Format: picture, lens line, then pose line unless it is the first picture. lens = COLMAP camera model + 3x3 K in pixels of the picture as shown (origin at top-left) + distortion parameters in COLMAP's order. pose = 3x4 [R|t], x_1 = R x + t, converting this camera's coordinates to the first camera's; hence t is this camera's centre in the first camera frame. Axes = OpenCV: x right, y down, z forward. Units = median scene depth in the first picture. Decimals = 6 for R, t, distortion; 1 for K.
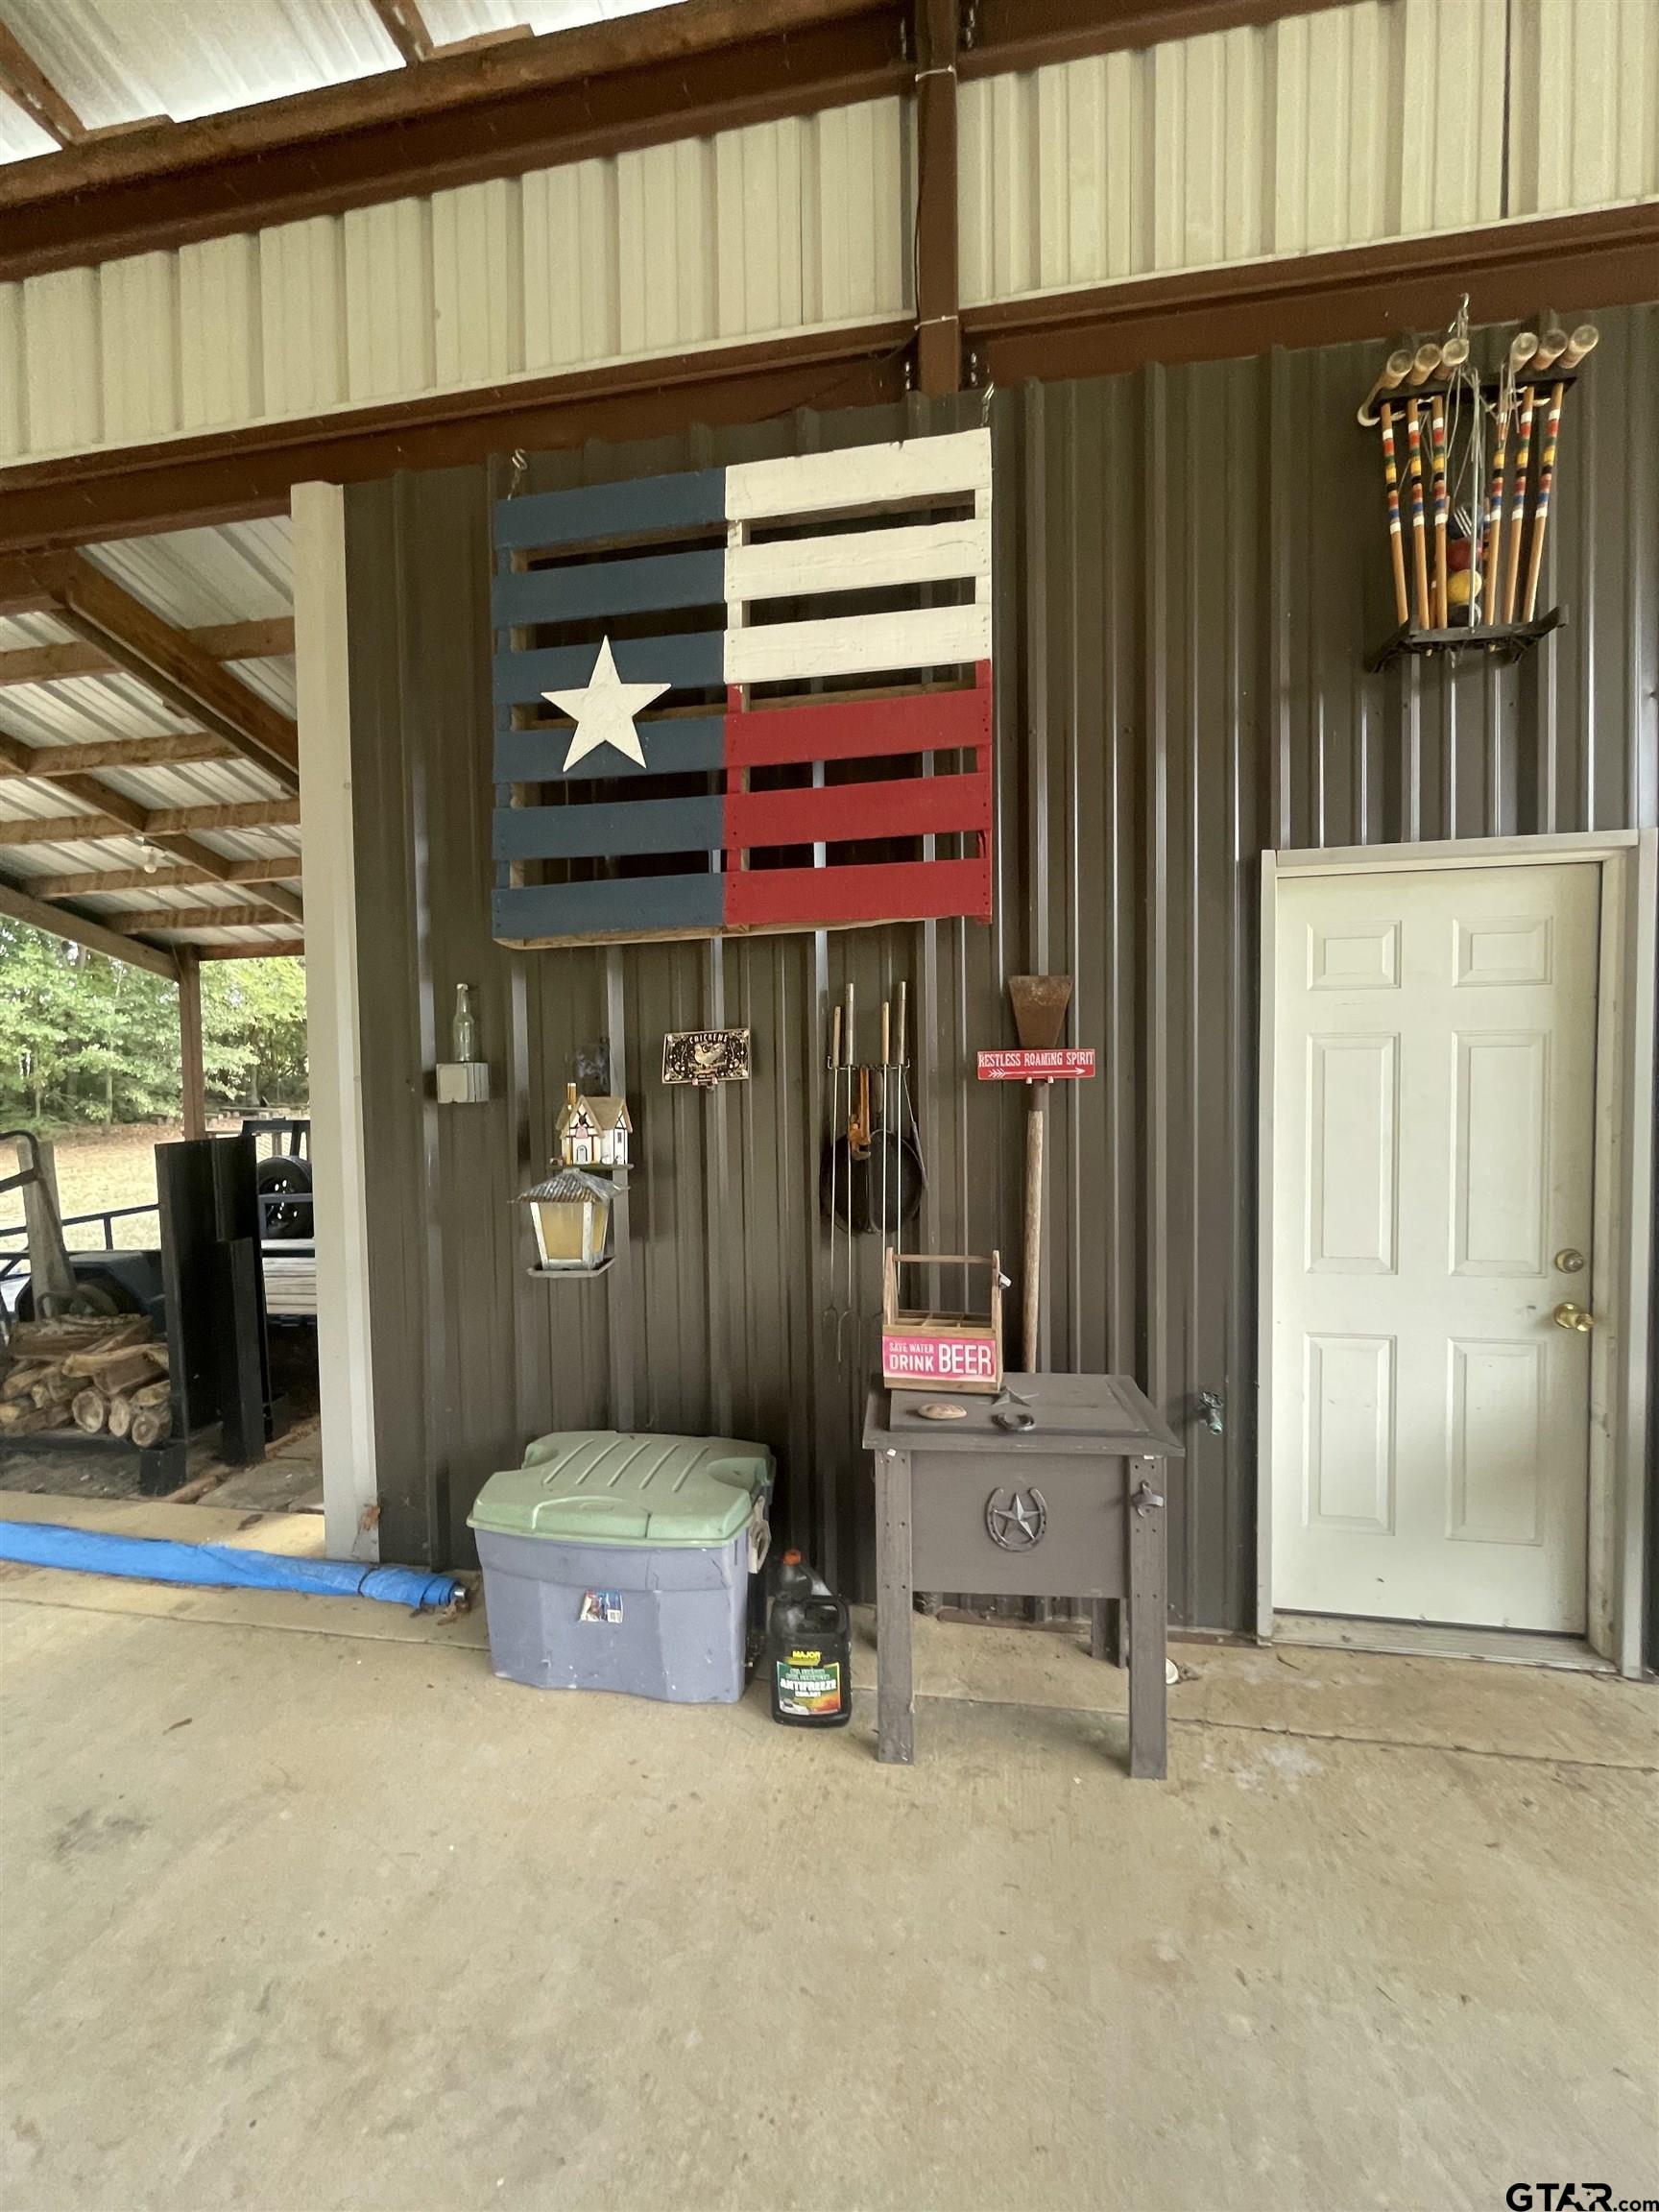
lens RADIAL K [[901.8, 0, 829.9], [0, 901.8, 1103.5], [0, 0, 1]] dist [-0.002654, 0.000248]
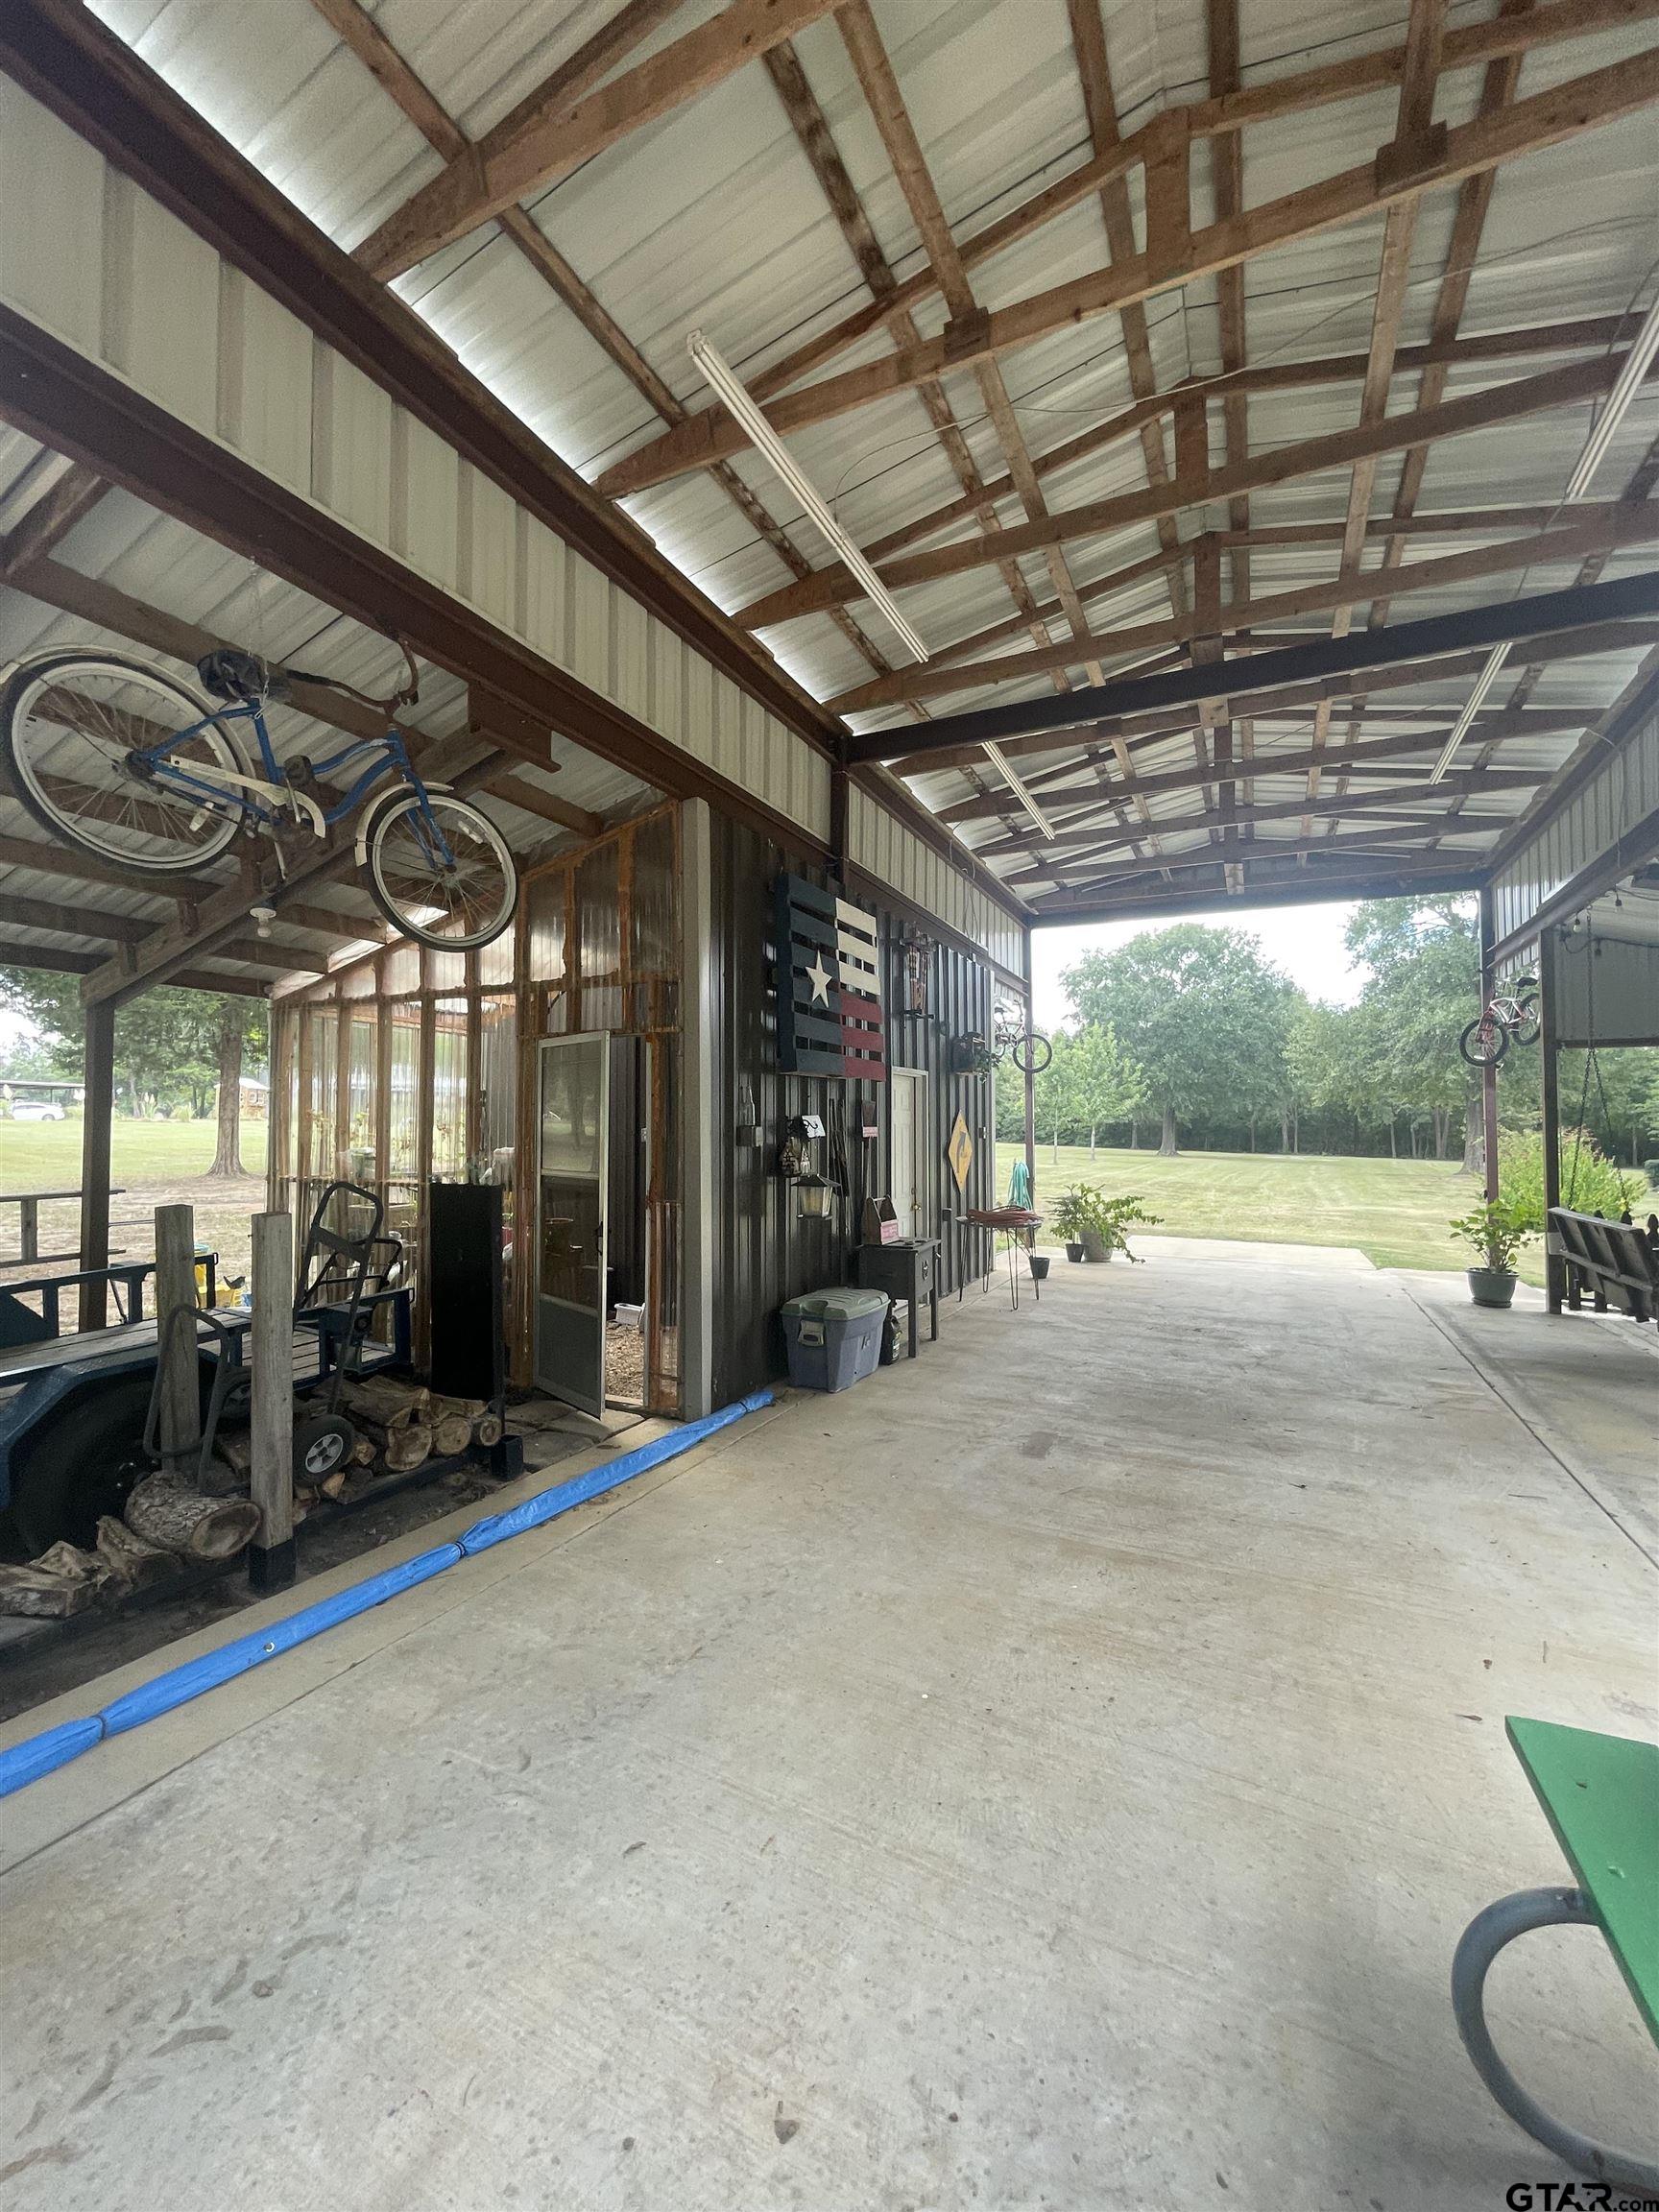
lens RADIAL K [[901.8, 0, 829.9], [0, 901.8, 1103.5], [0, 0, 1]] dist [-0.002654, 0.000248]
pose [[0.299070, 0.063620, 0.952108, -2.554818], [0.014020, 0.997374, -0.071049, 0.052738], [-0.954128, 0.034597, 0.297393, 0.294399]]
